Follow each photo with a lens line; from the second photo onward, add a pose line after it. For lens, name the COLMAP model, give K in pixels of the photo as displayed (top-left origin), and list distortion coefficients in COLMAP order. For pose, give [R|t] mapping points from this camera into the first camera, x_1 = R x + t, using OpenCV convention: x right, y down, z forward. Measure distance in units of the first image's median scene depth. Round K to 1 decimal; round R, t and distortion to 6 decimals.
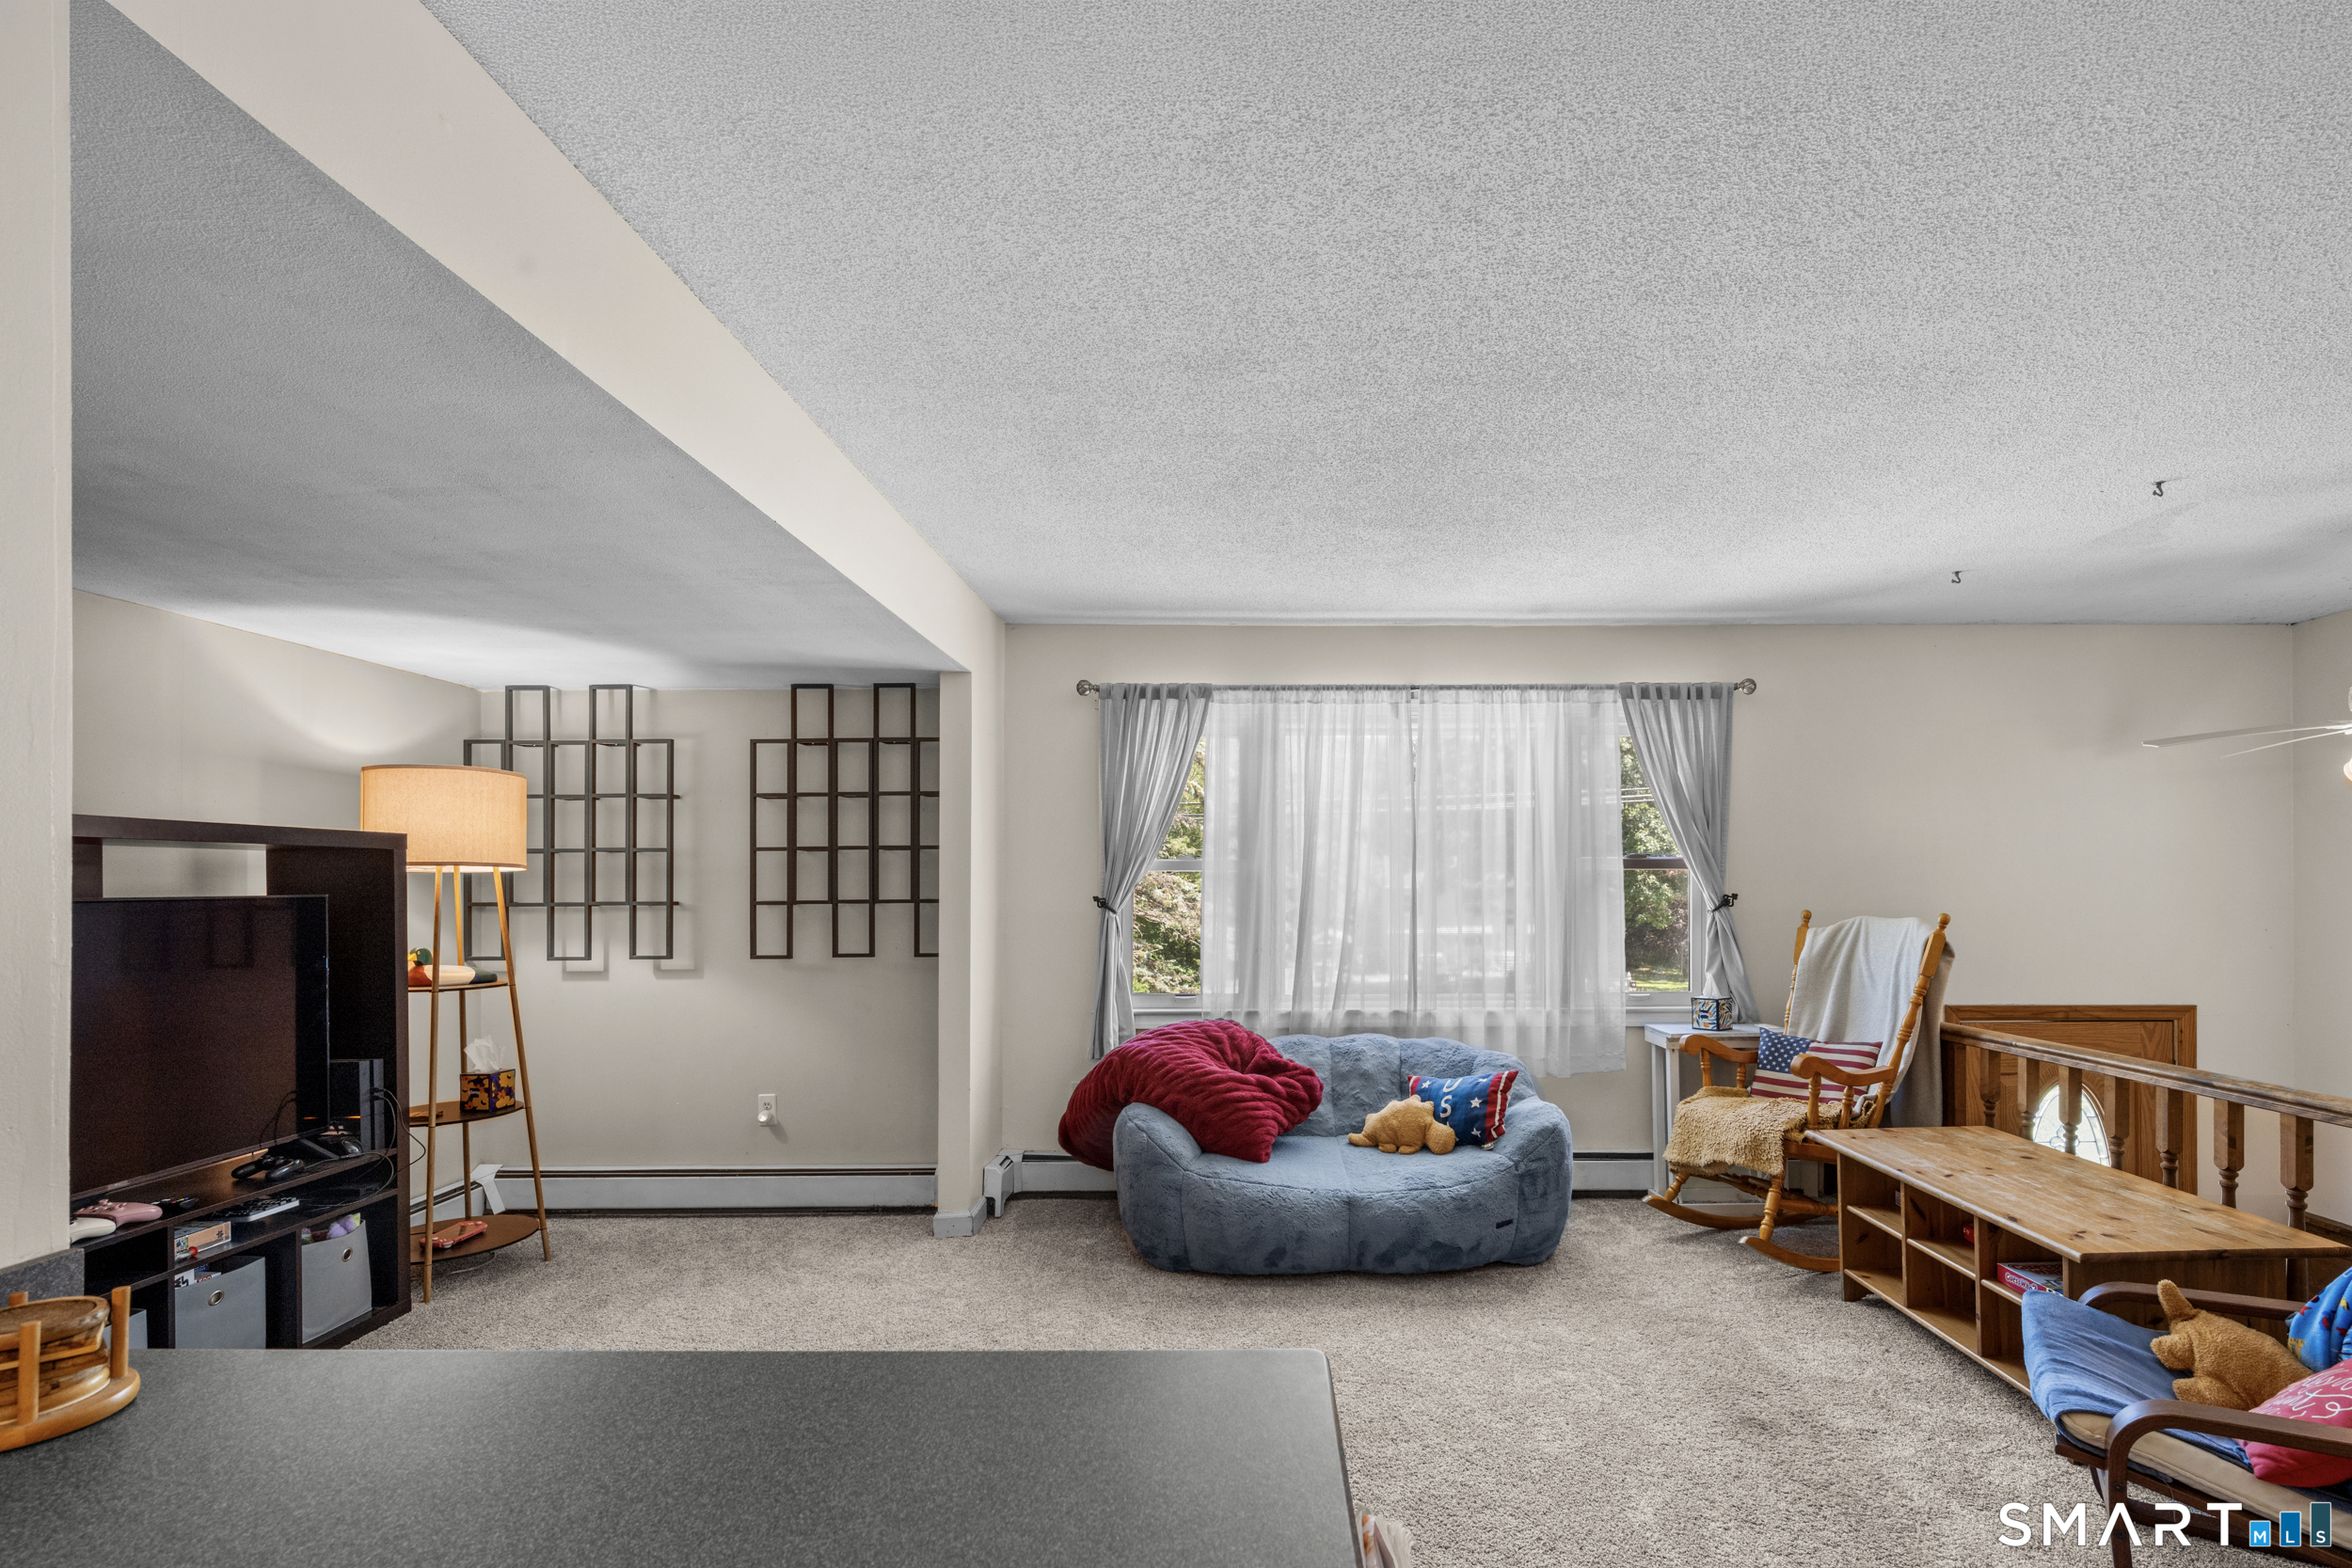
lens RADIAL K [[1085.4, 0, 1267.2], [0, 1085.4, 877.6], [0, 0, 1]] dist [0.000271, 0.000040]
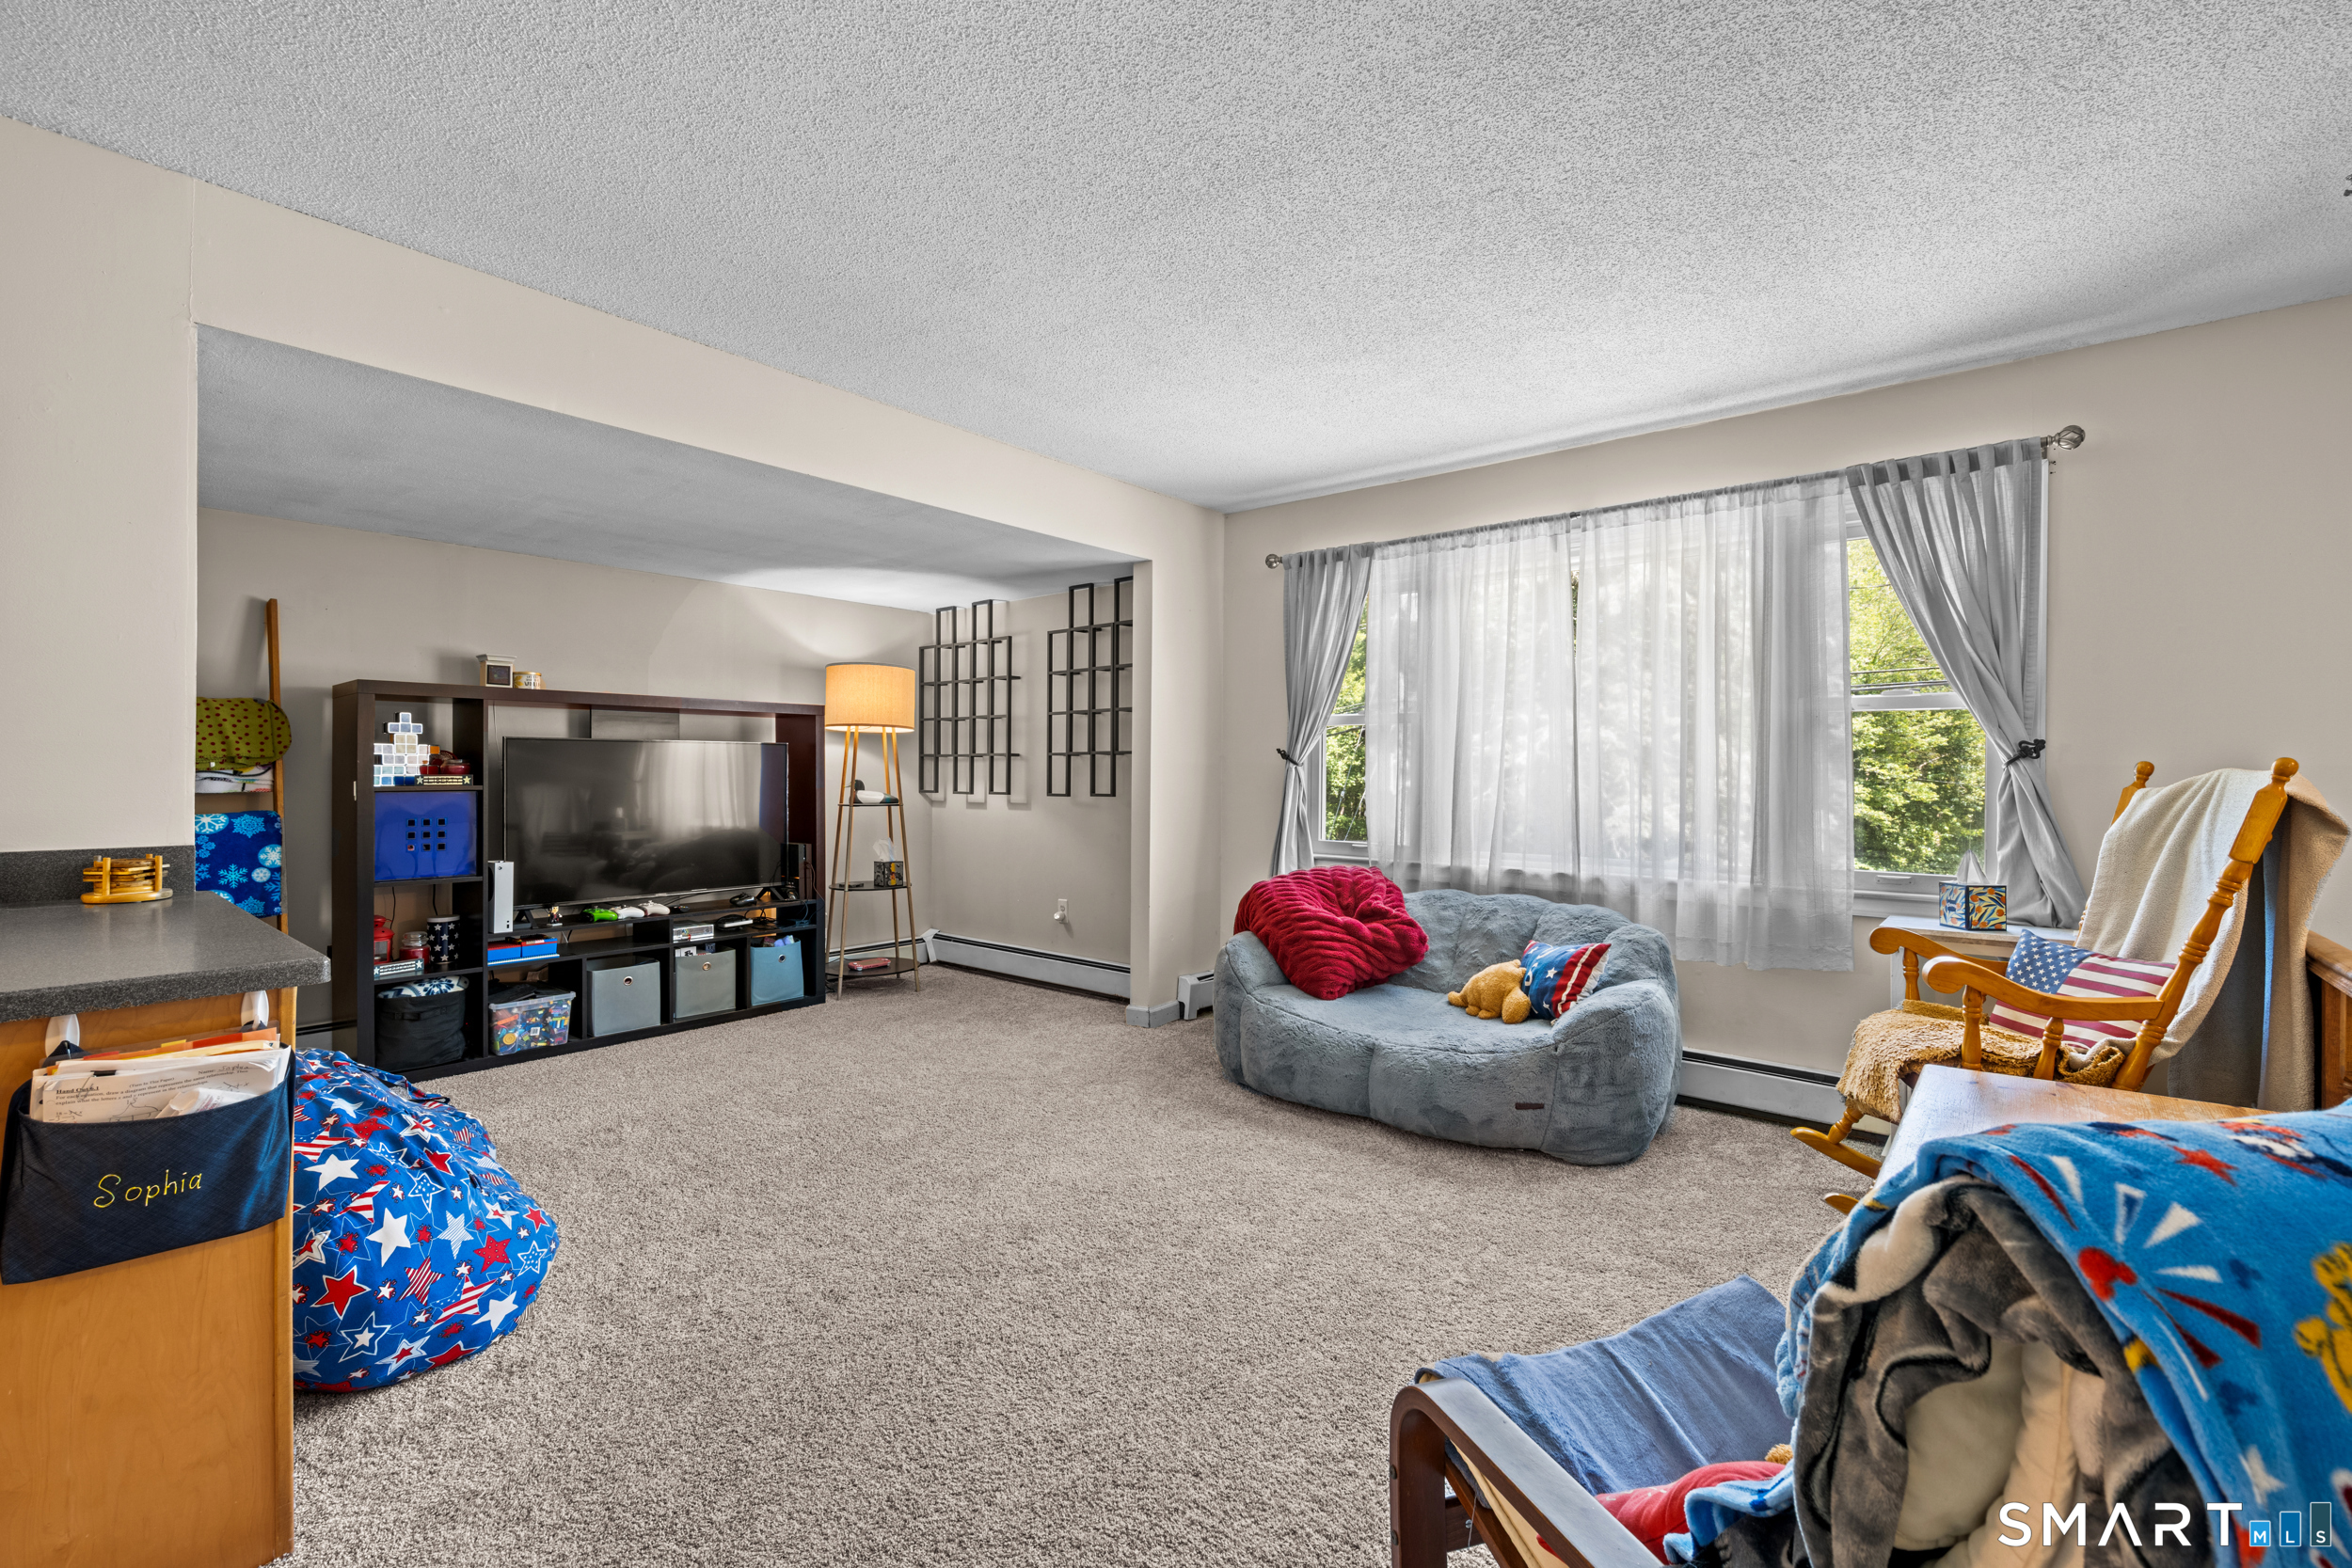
lens RADIAL K [[1017.5, 0, 1187.8], [0, 1017.5, 770.9], [0, 0, 1]] dist [-0.001622, -0.000255]
pose [[0.761158, 0.007673, -0.648521, 0.466411], [-0.003458, 0.999964, 0.007773, 0.033419], [0.648557, -0.003674, 0.761157, 0.159484]]
